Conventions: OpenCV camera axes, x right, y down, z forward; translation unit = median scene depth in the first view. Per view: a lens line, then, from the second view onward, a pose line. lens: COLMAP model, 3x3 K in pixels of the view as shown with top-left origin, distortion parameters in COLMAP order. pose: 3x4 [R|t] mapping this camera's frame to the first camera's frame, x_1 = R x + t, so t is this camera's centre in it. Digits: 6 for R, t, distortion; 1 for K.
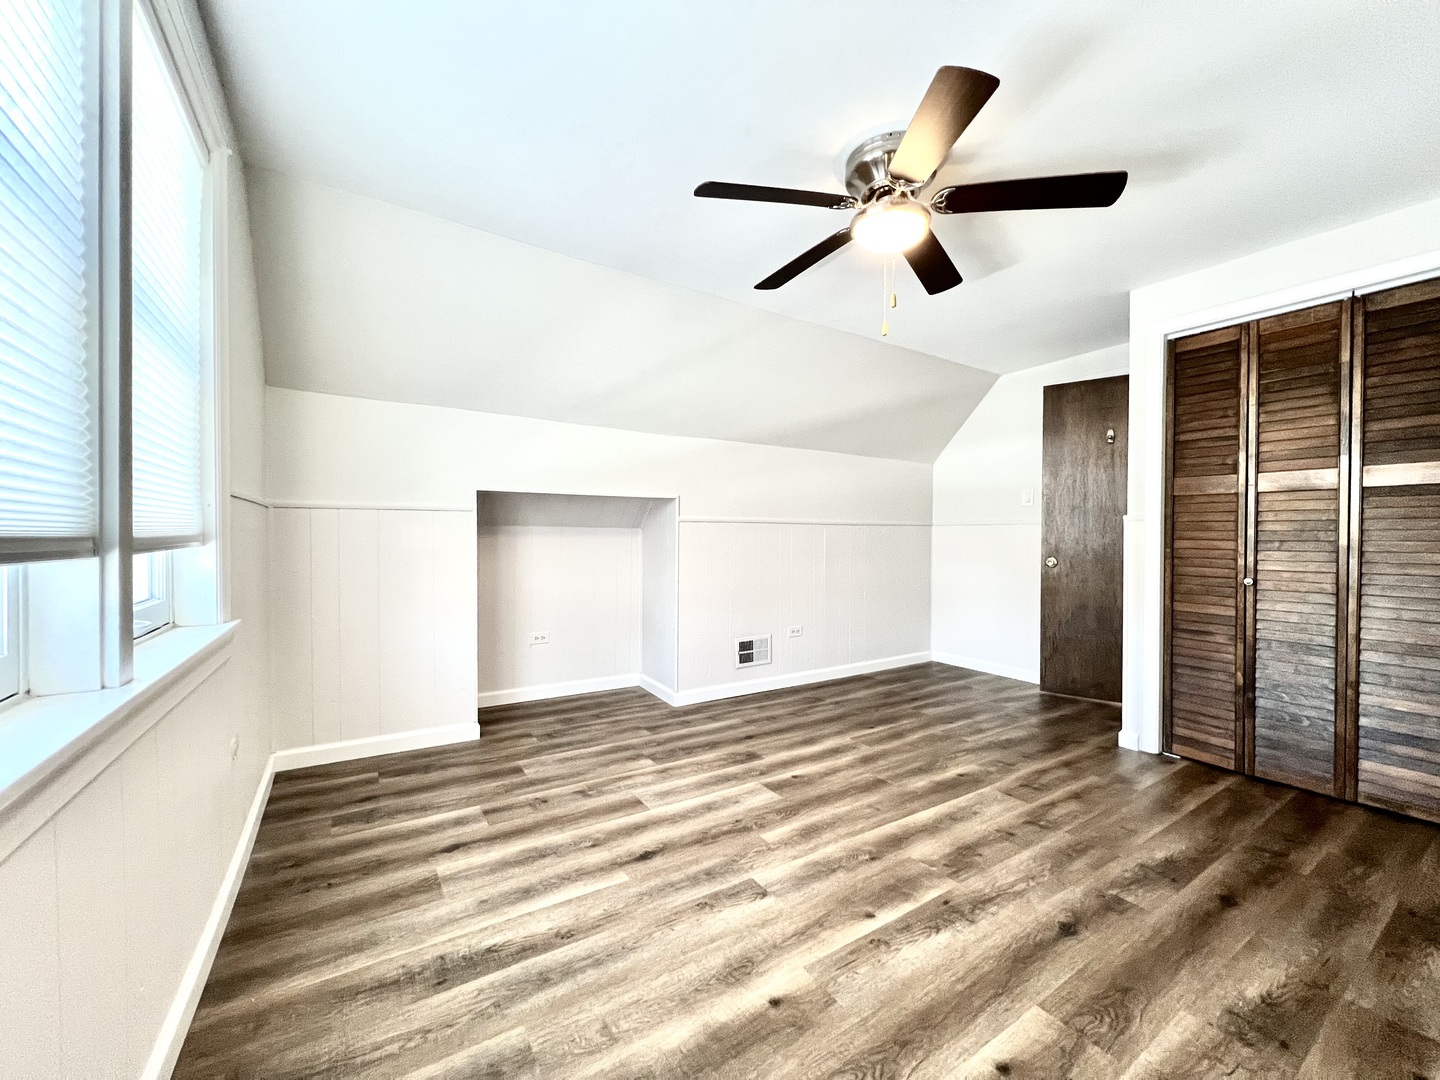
lens RADIAL K [[574.1, 0, 709.4], [0, 574.1, 538.8], [0, 0, 1]] dist [-0.002767, 0.000469]
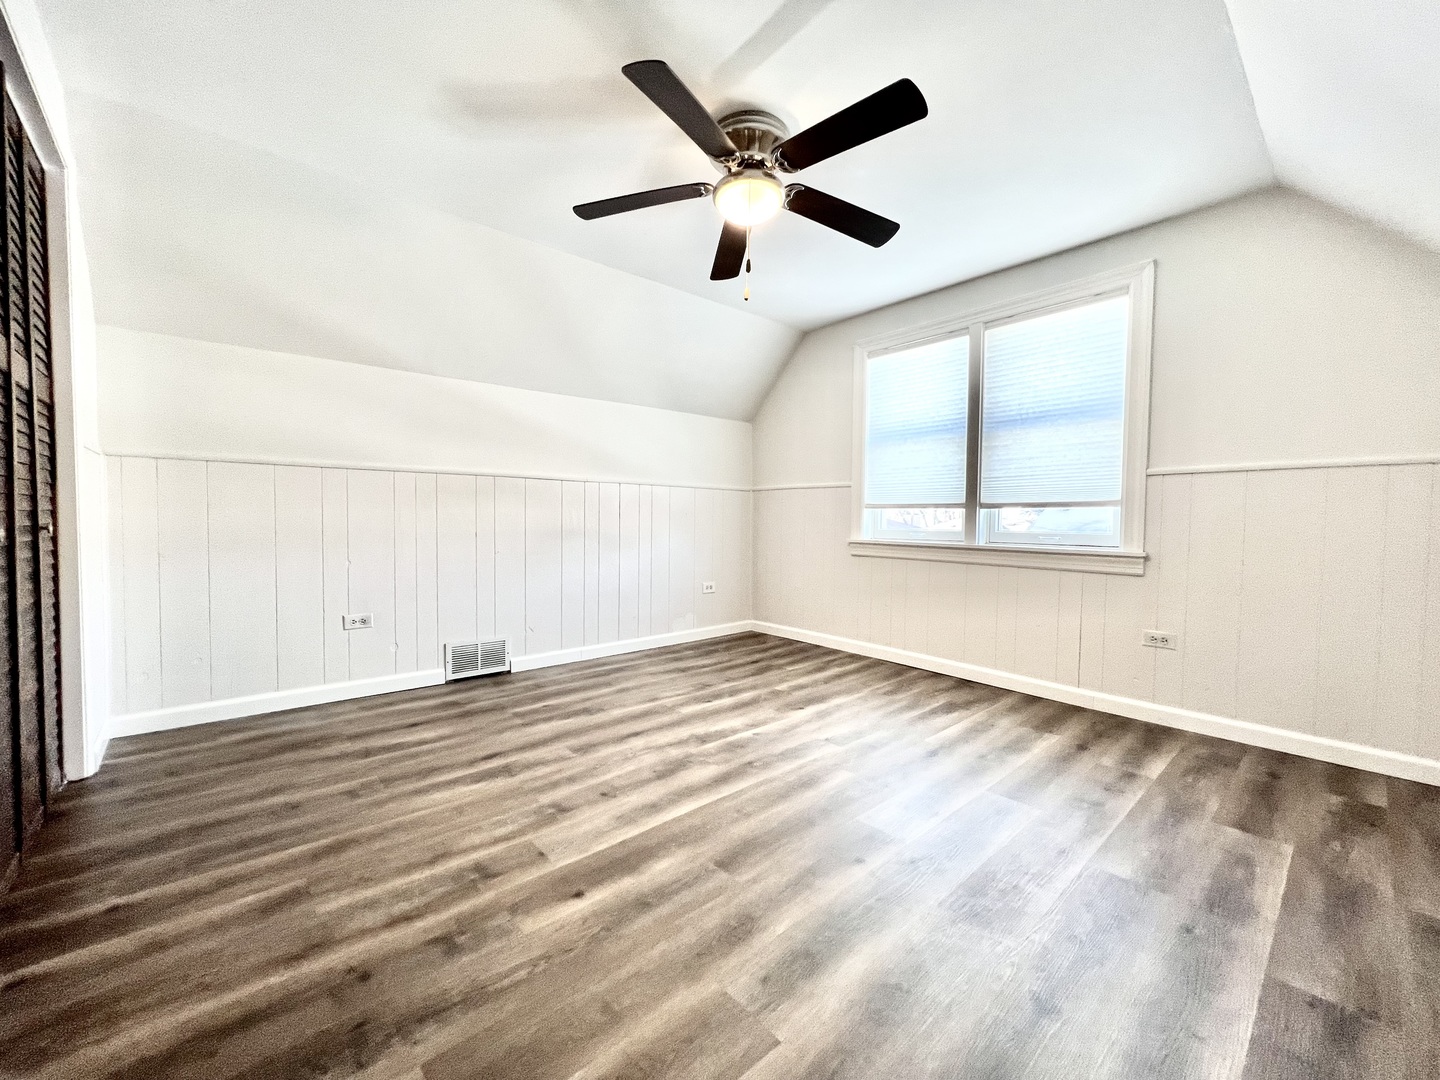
lens RADIAL K [[574.1, 0, 712.2], [0, 574.1, 543.3], [0, 0, 1]] dist [-0.002767, 0.000469]
pose [[-0.987853, -0.014081, -0.154752, 0.532194], [-0.021130, 0.998808, 0.043998, 0.062959], [0.153948, 0.046734, -0.986973, 2.055552]]
